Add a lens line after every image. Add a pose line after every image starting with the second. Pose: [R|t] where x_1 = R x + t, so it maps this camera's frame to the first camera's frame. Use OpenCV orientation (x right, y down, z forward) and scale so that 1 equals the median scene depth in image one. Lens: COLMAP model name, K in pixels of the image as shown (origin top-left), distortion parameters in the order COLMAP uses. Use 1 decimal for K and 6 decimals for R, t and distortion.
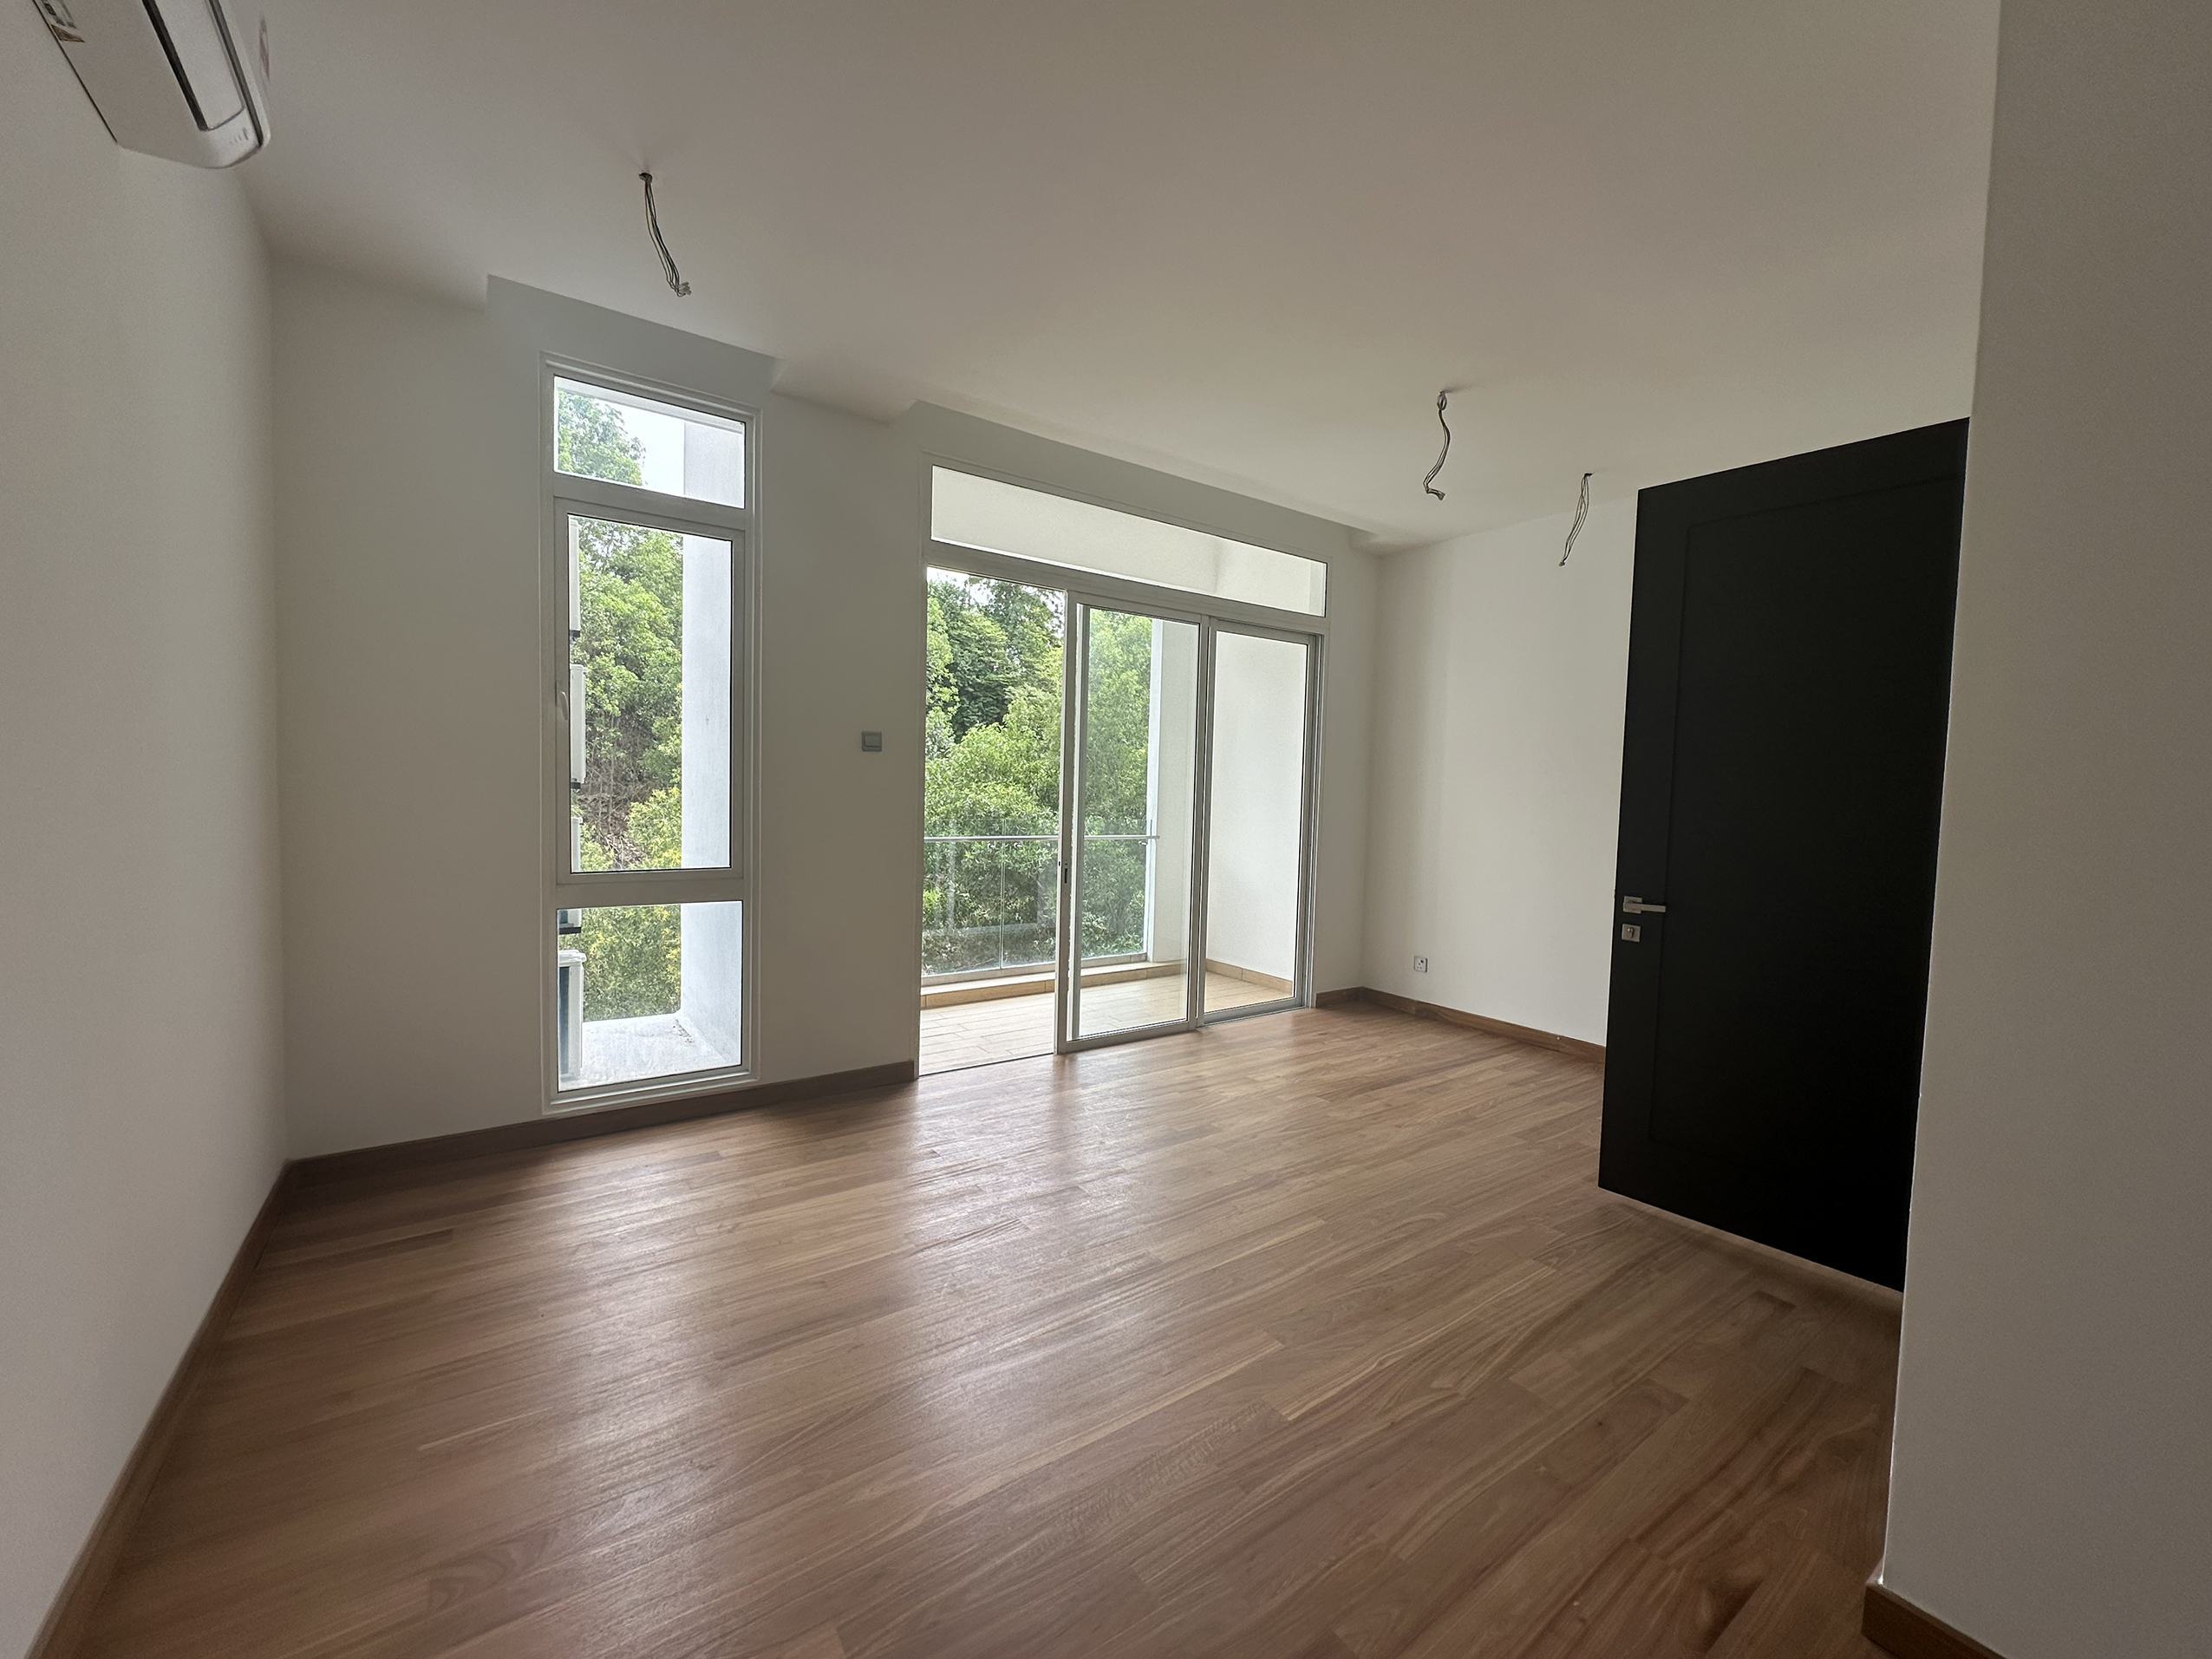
lens RADIAL K [[883.5, 0, 1106.0], [0, 883.5, 829.5], [0, 0, 1]] dist [-0.000992, 0.000308]
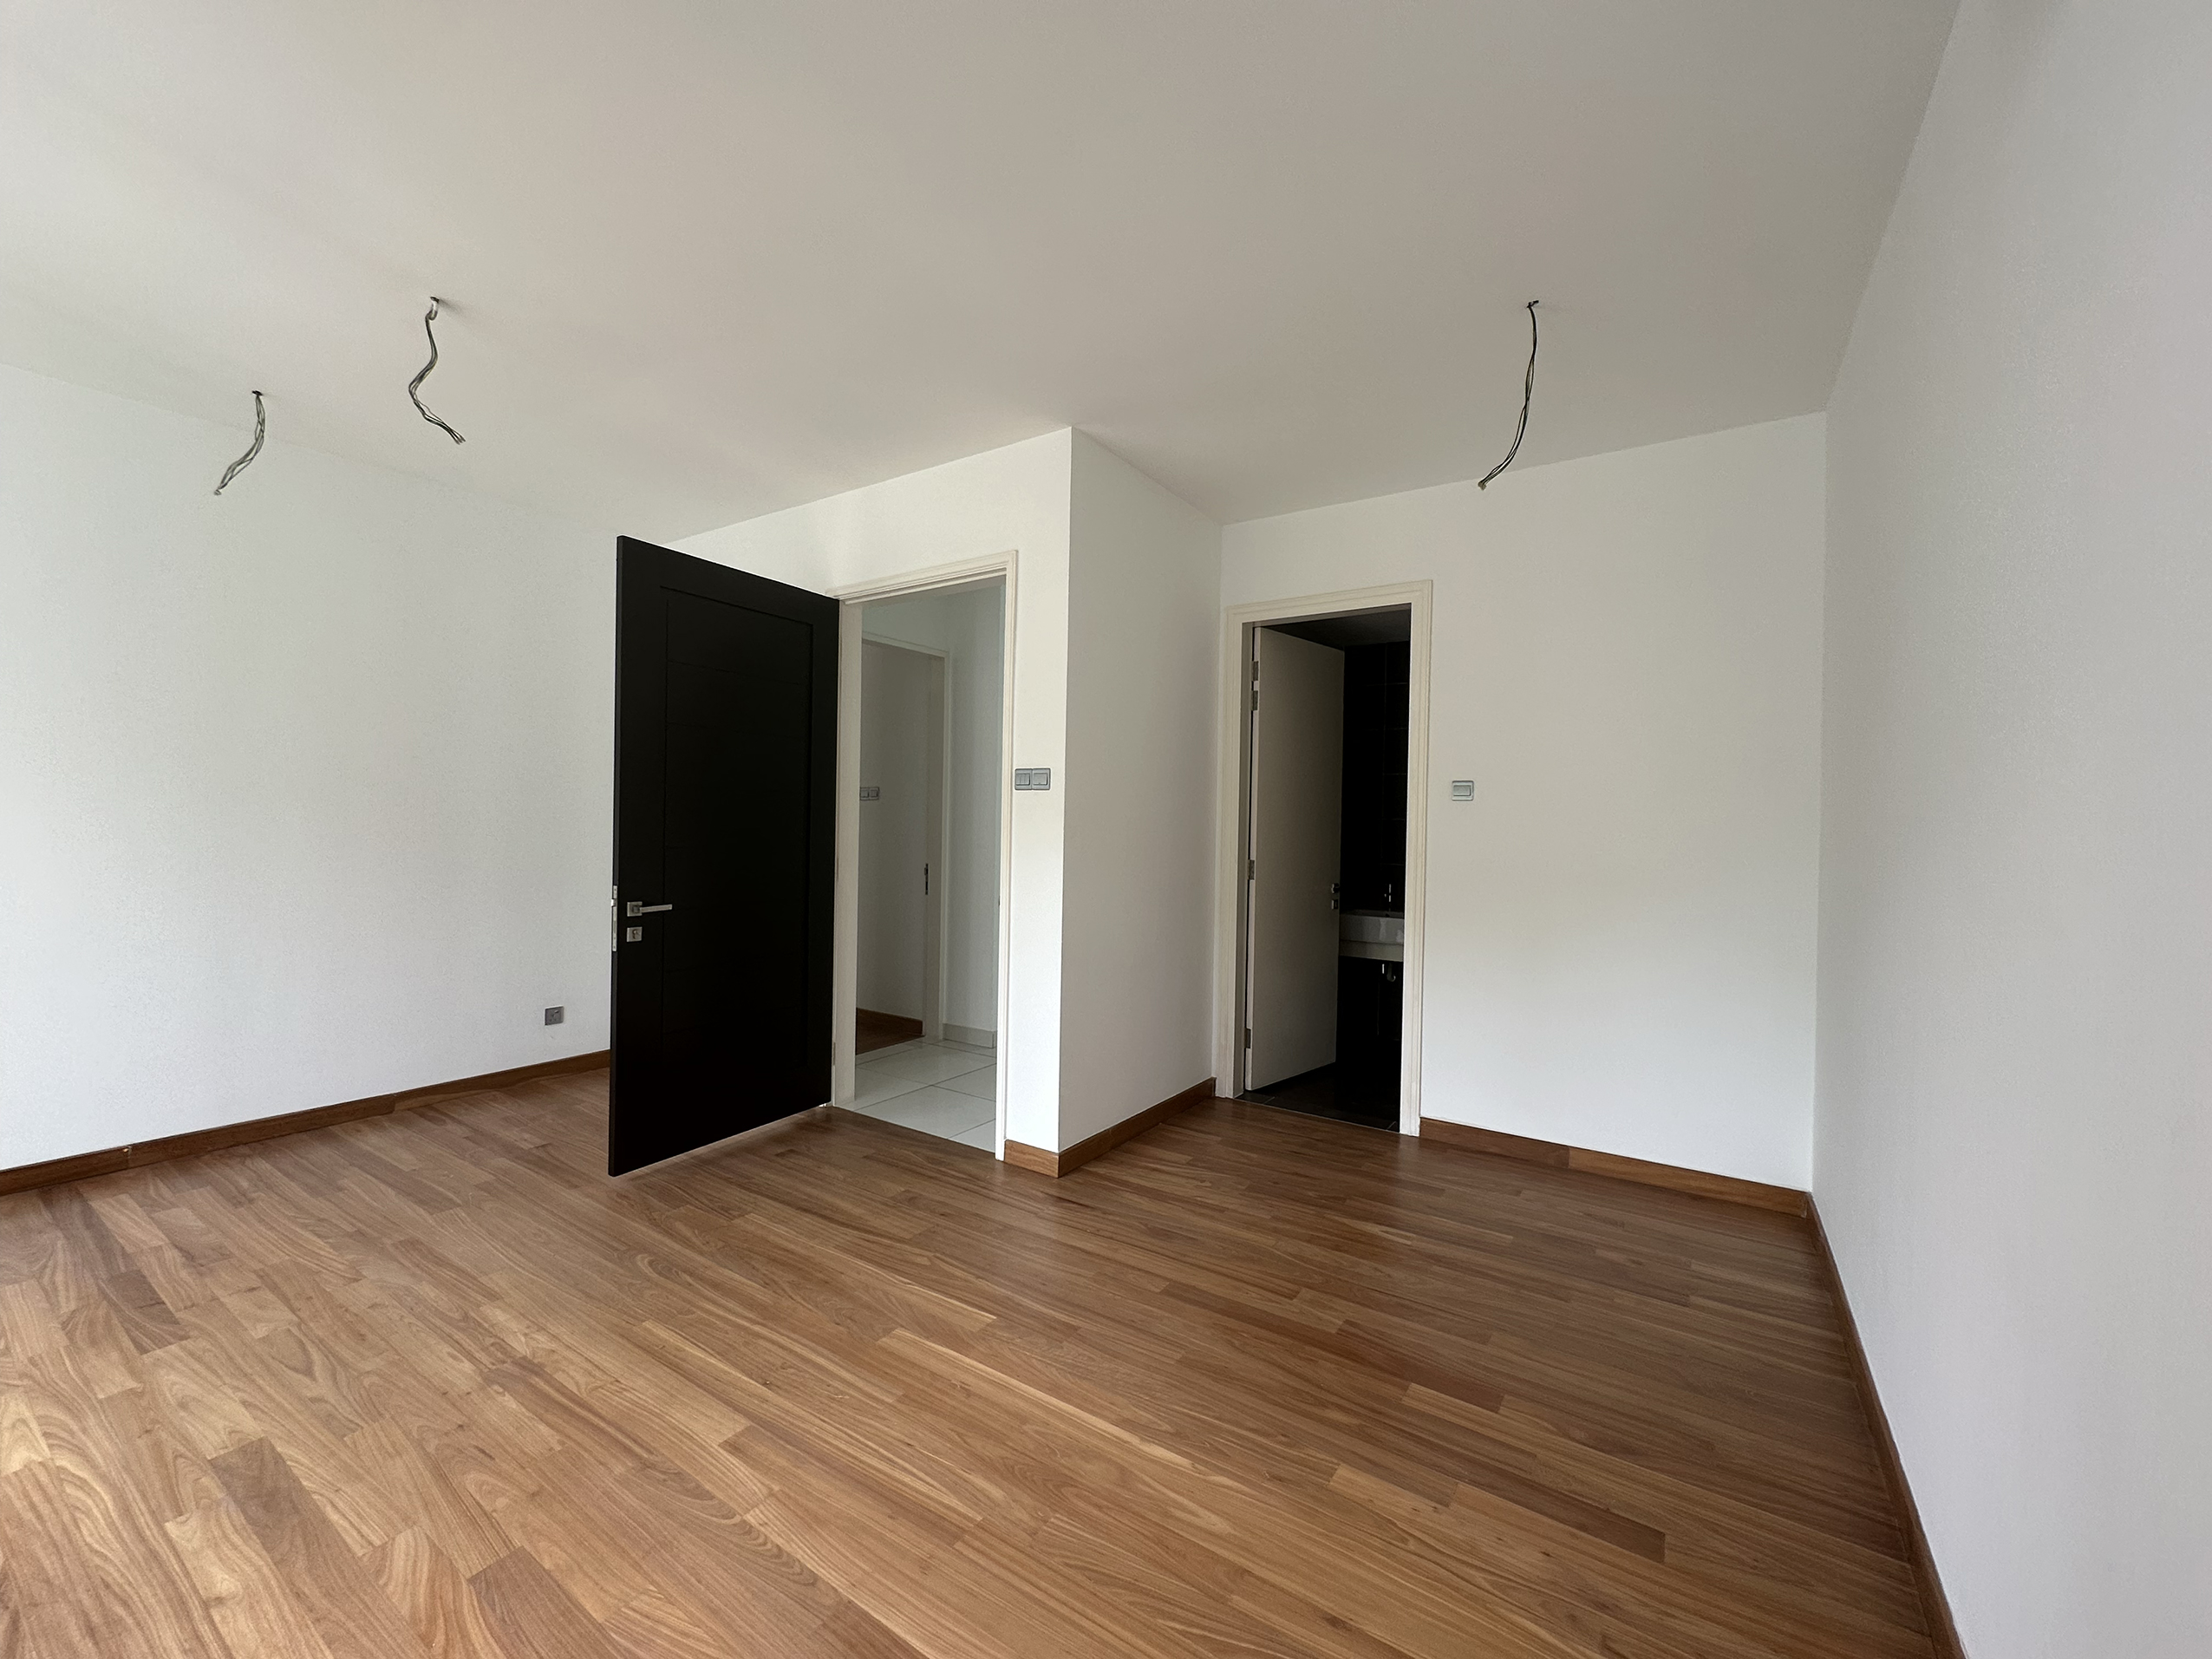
lens RADIAL K [[883.5, 0, 1106.0], [0, 883.5, 829.5], [0, 0, 1]] dist [-0.000992, 0.000308]
pose [[-0.356652, -0.044046, 0.933198, -0.635645], [0.019636, 0.998314, 0.054624, -0.062519], [-0.934031, 0.037806, -0.355186, 0.809705]]
